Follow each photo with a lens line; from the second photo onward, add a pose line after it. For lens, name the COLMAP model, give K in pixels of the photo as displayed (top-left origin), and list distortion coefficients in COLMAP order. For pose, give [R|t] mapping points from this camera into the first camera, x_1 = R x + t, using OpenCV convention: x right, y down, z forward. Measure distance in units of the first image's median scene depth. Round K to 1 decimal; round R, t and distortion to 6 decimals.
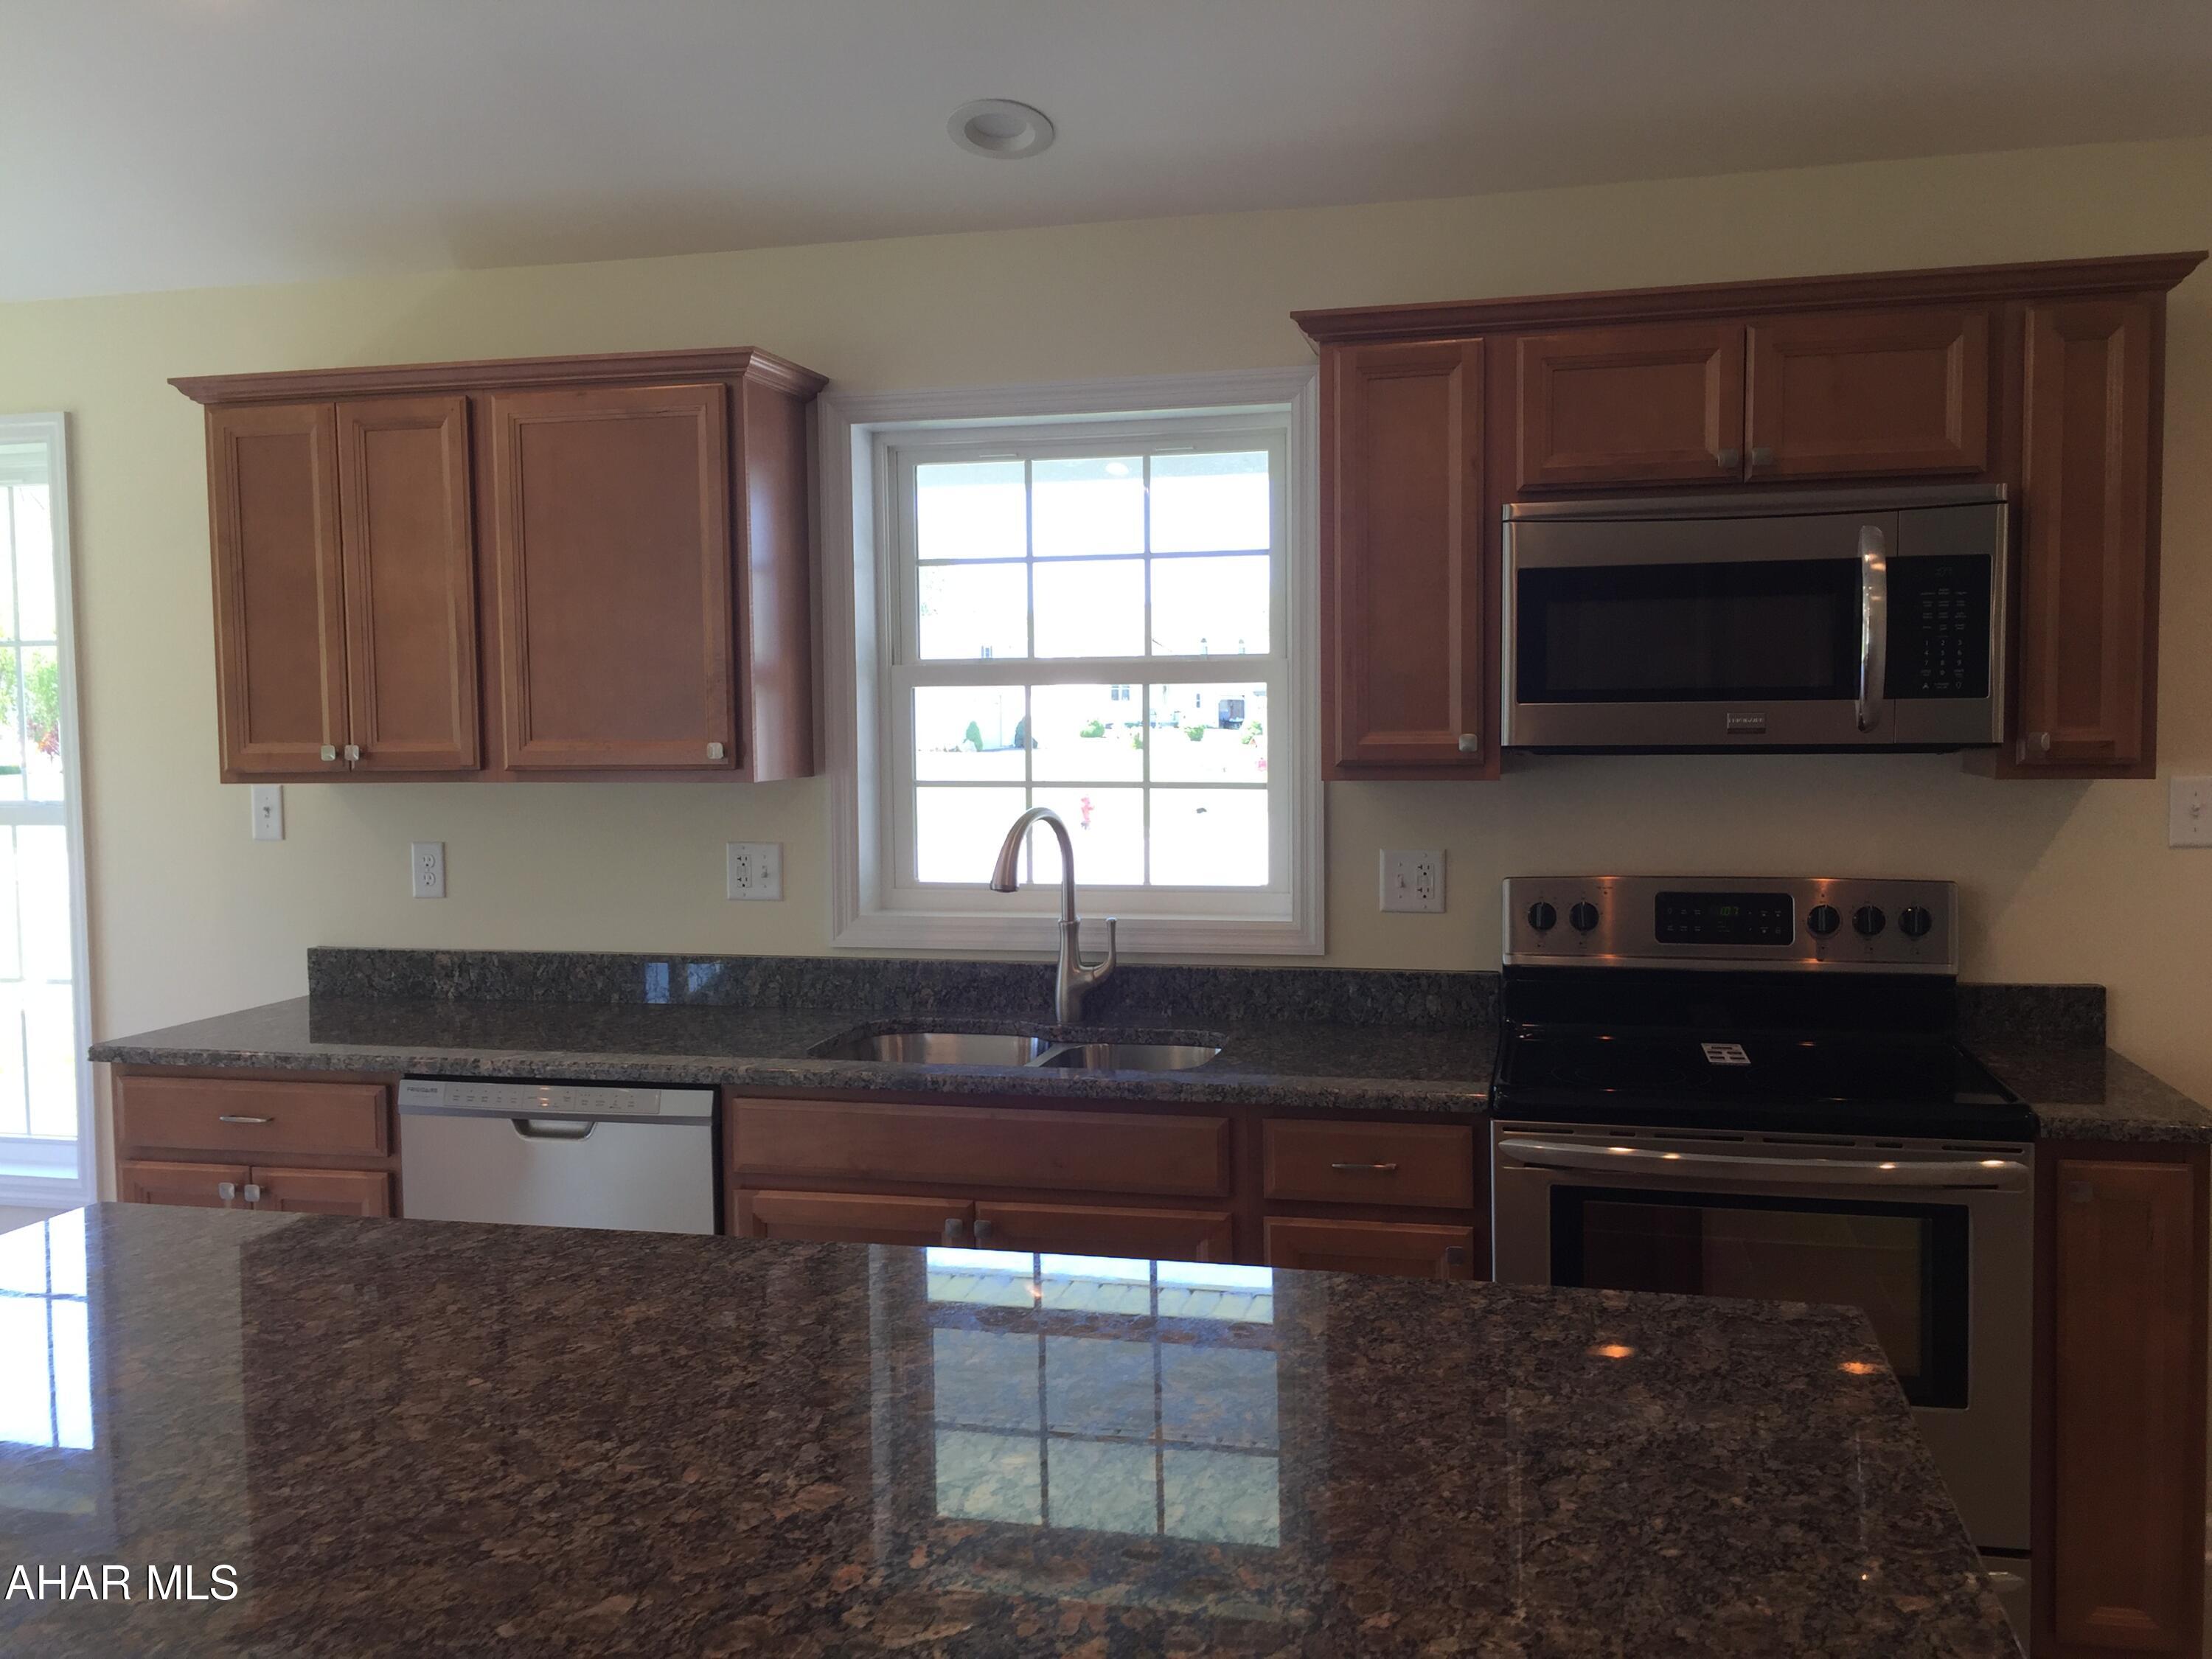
lens RADIAL K [[1886.9, 0, 1109.8], [0, 1886.9, 829.2], [0, 0, 1]] dist [0.080773, -0.102880]
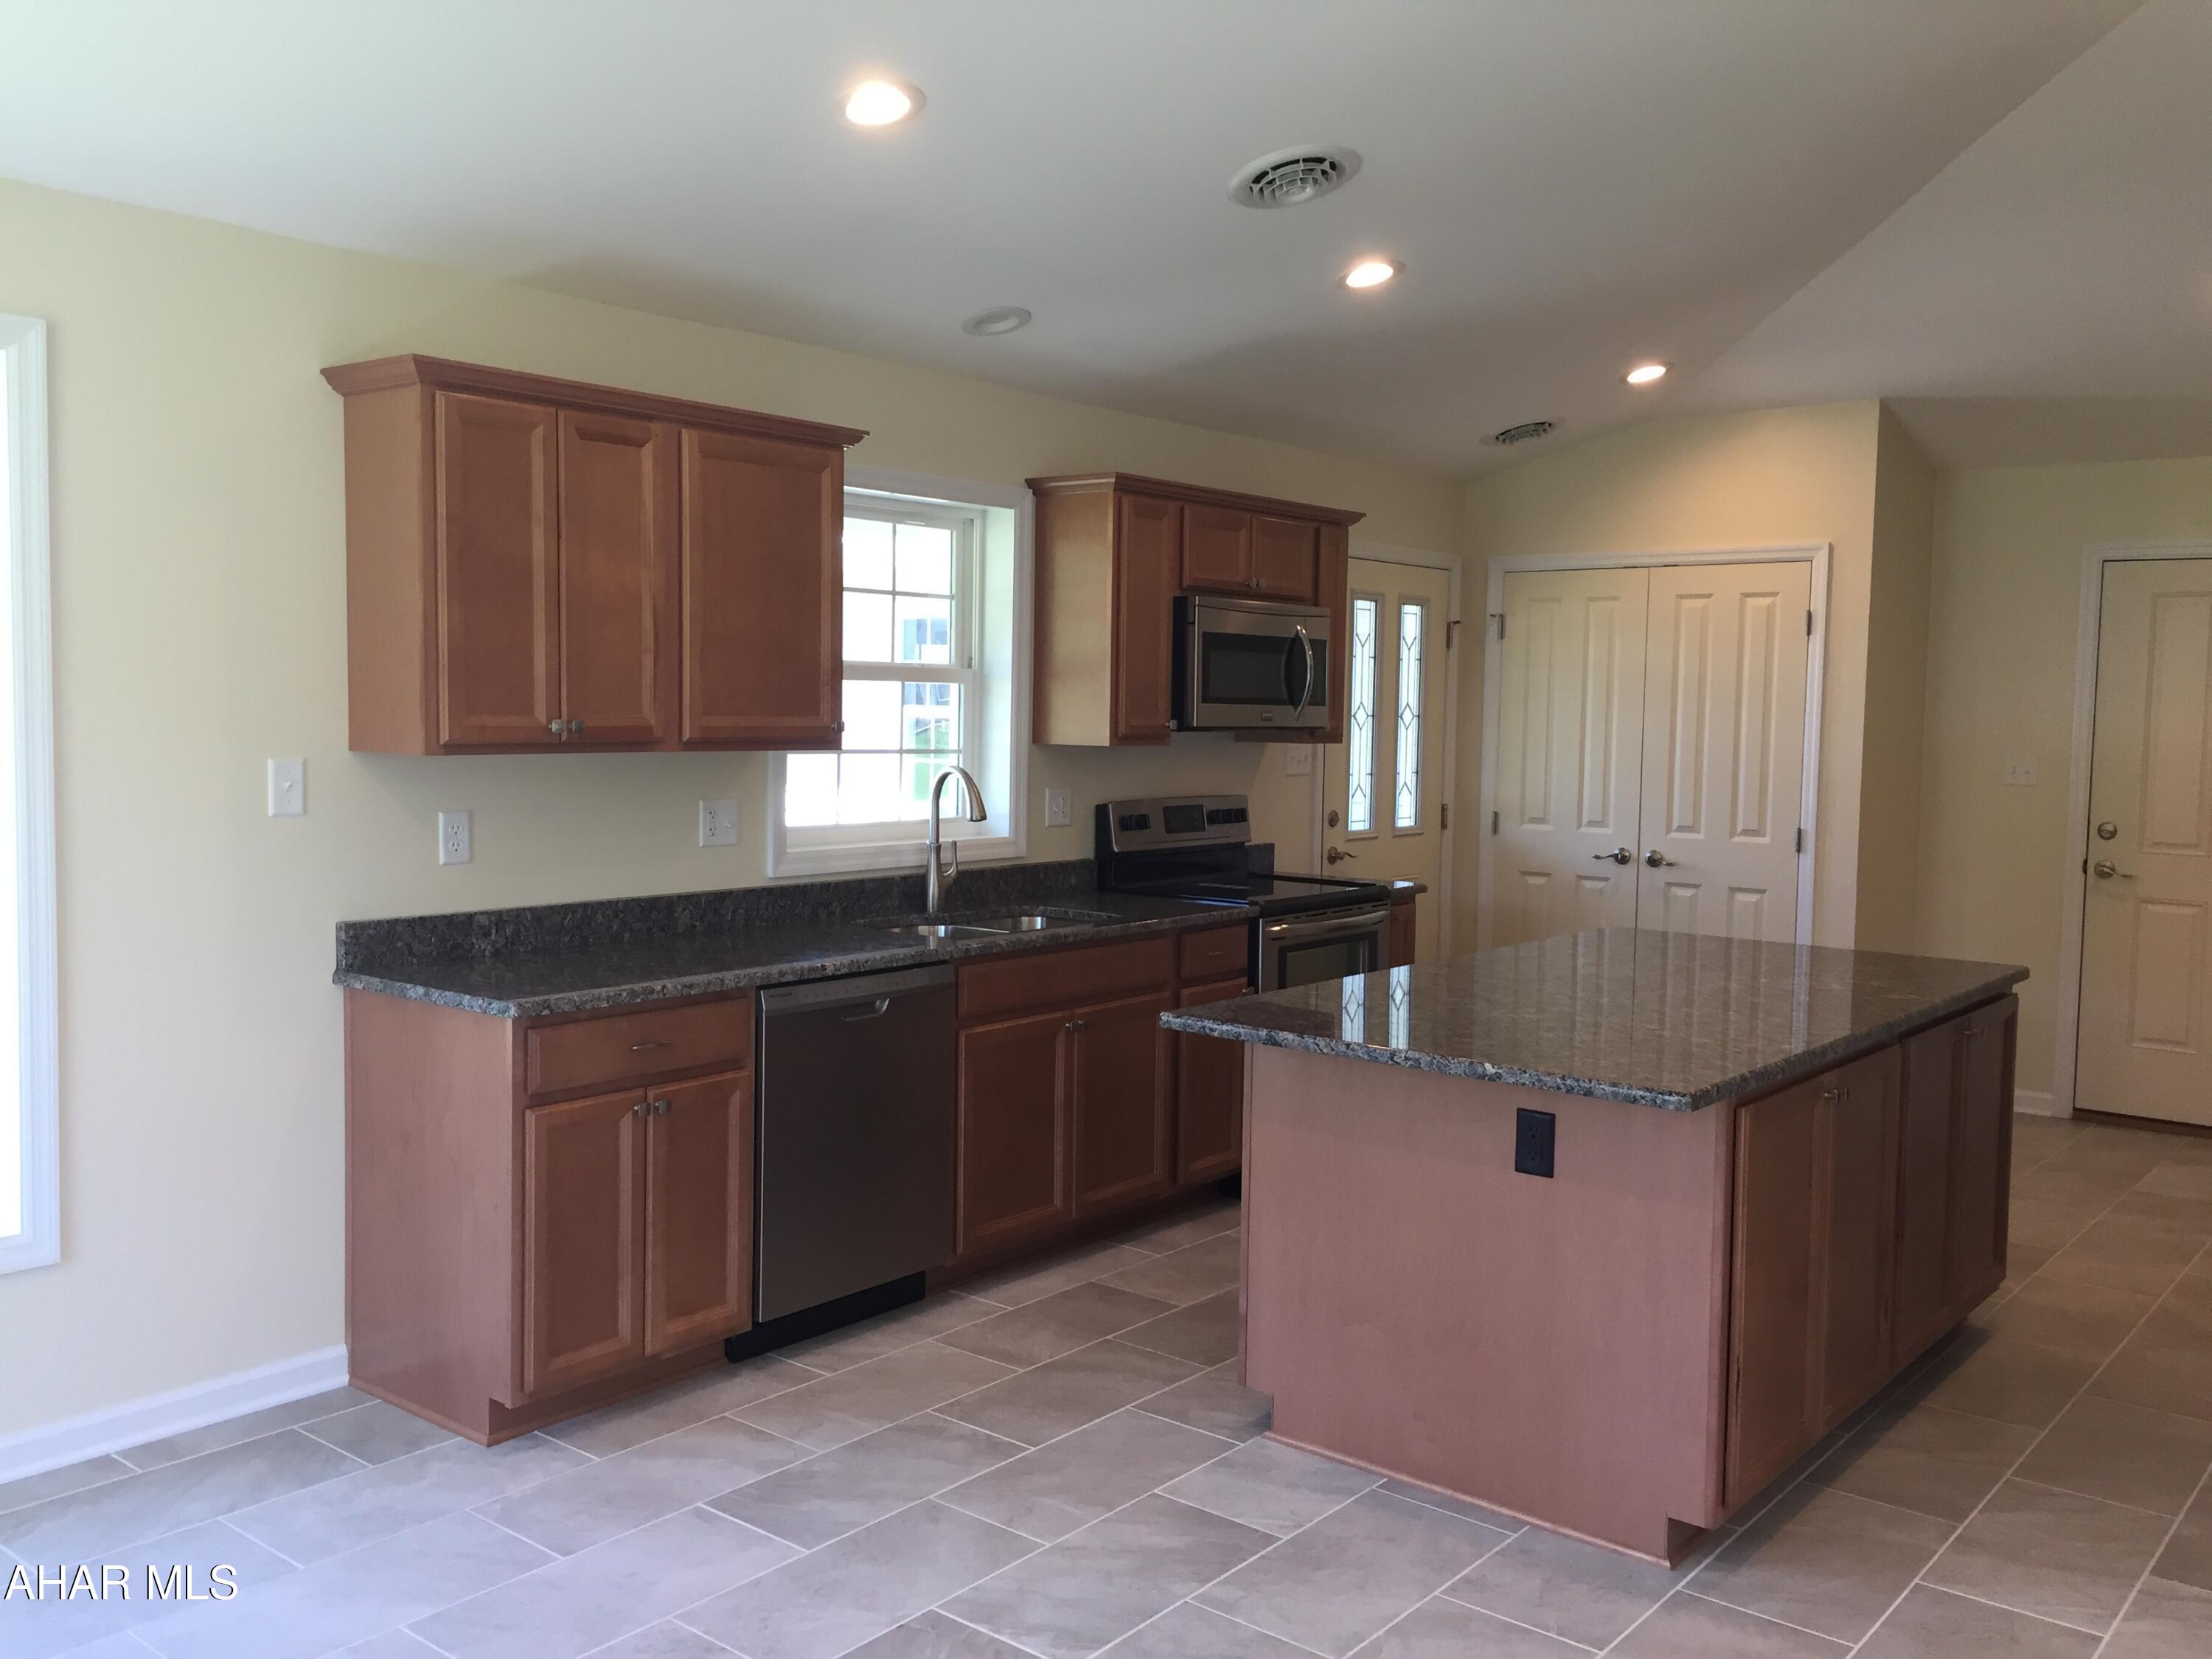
lens RADIAL K [[1886.9, 0, 1096.9], [0, 1886.9, 829.7], [0, 0, 1]] dist [0.080773, -0.102880]
pose [[0.428182, -0.043460, 0.902647, -1.249122], [0.033925, 0.998912, 0.032002, -0.004524], [-0.903055, 0.016919, 0.429191, 0.248065]]
